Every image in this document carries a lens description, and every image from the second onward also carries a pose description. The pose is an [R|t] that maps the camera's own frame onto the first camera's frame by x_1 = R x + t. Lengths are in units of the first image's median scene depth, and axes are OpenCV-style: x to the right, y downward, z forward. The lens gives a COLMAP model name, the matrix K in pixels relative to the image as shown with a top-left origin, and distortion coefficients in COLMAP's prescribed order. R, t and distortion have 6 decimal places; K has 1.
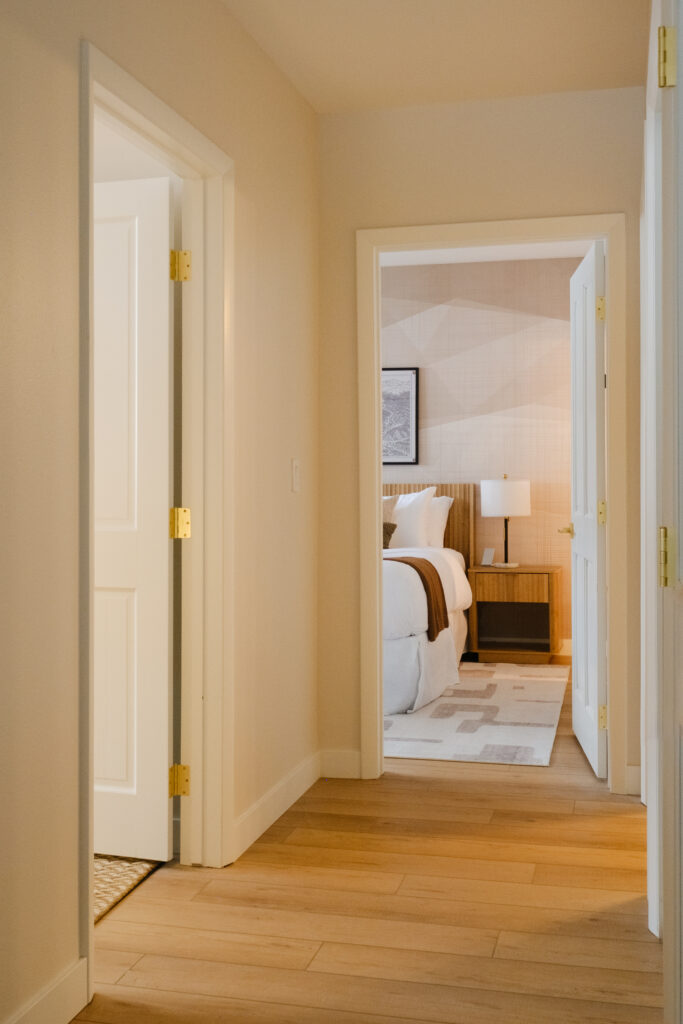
lens RADIAL K [[1112.0, 0, 341.5], [0, 1112.0, 512.0], [0, 0, 1]] dist [0.023776, 0.009545]
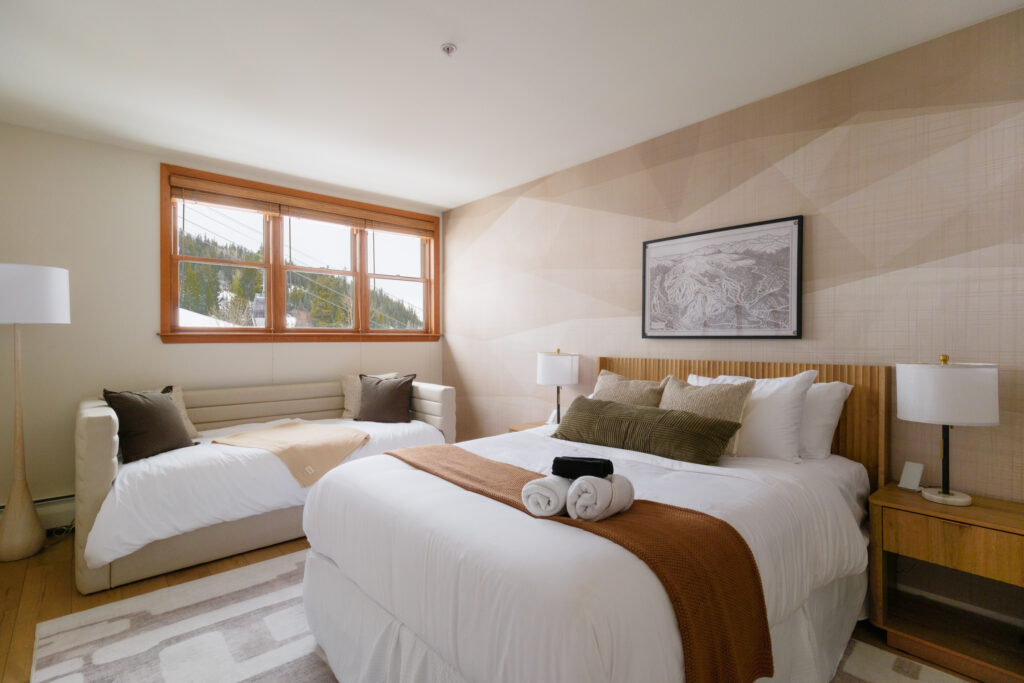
lens RADIAL K [[487.7, 0, 512.9], [0, 487.7, 347.7], [0, 0, 1]] dist [-0.001805, -0.000592]
pose [[0.827952, 0.011328, -0.560685, 0.094767], [-0.024089, 0.999592, -0.015376, -0.026397], [0.560282, 0.026237, 0.827886, 0.607743]]
